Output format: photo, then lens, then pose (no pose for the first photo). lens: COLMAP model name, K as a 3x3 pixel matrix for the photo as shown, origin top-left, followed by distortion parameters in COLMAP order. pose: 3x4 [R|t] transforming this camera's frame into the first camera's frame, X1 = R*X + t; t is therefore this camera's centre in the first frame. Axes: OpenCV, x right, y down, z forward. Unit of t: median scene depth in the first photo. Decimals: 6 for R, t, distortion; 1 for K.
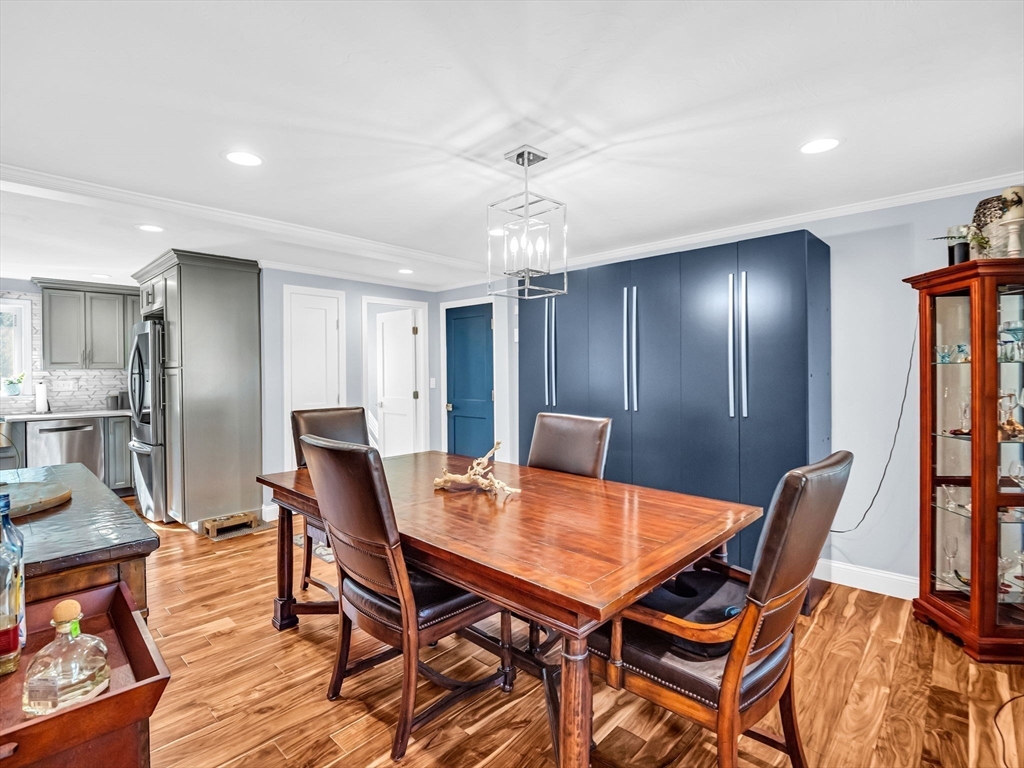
lens RADIAL K [[511.9, 0, 508.5], [0, 511.9, 384.7], [0, 0, 1]] dist [-0.006134, -0.004839]
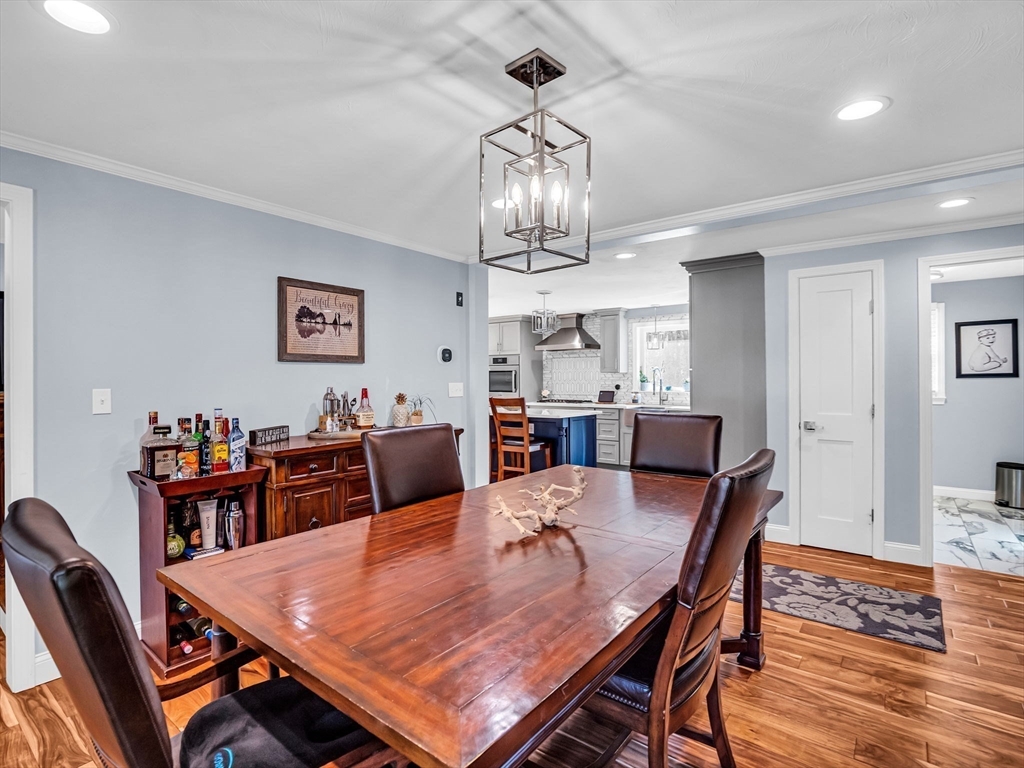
lens RADIAL K [[511.9, 0, 507.3], [0, 511.9, 386.0], [0, 0, 1]] dist [-0.006134, -0.004839]
pose [[0.091271, 0.016064, -0.995696, 0.836745], [-0.013223, 0.999801, 0.014918, -0.016683], [0.995738, 0.011804, 0.091466, 1.005201]]
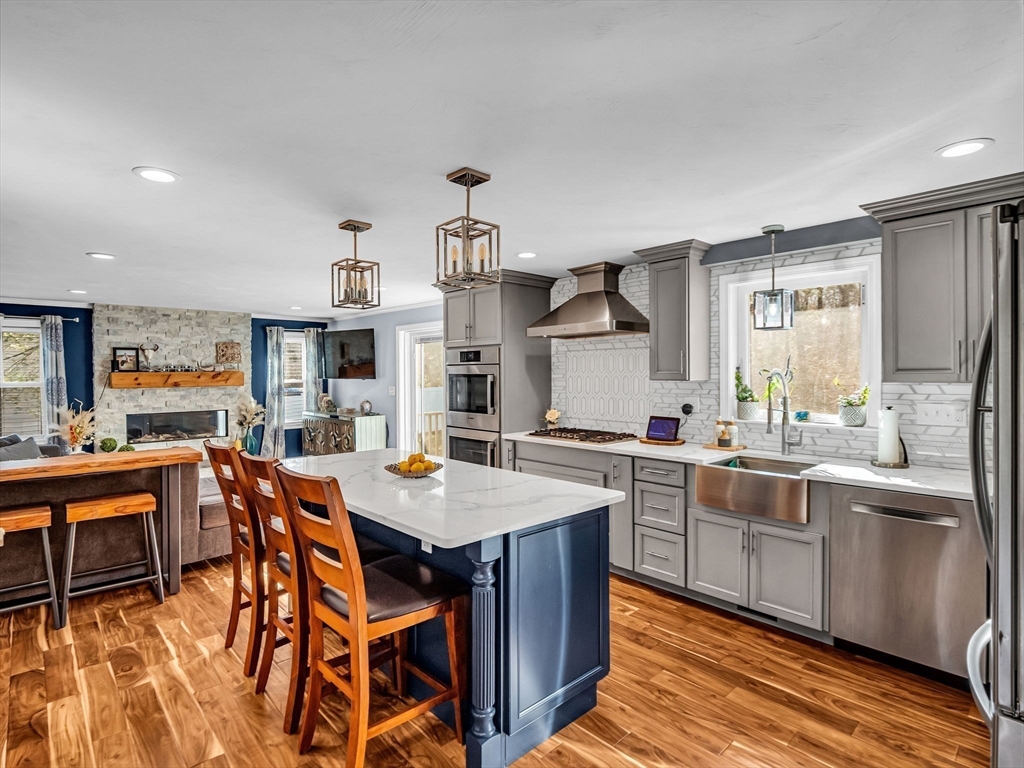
lens RADIAL K [[511.9, 0, 503.5], [0, 511.9, 381.8], [0, 0, 1]] dist [-0.006134, -0.004839]
pose [[-0.080946, 0.014970, -0.996606, -0.938132], [-0.013790, 0.999775, 0.016138, -0.082229], [0.996623, 0.015049, -0.080721, 1.641280]]
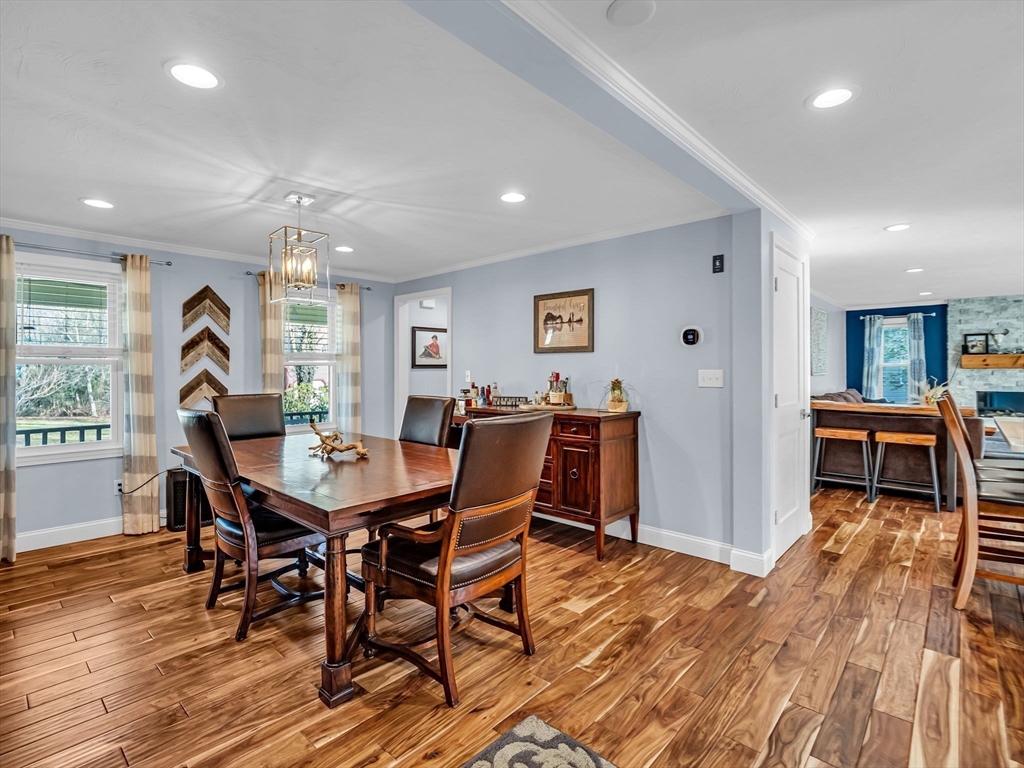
lens RADIAL K [[511.9, 0, 519.5], [0, 511.9, 376.1], [0, 0, 1]] dist [-0.006134, -0.004839]
pose [[-0.999901, 0.004369, -0.013374, -0.576174], [0.003995, 0.999604, 0.027869, -0.023786], [0.013491, 0.027813, -0.999522, 2.614791]]
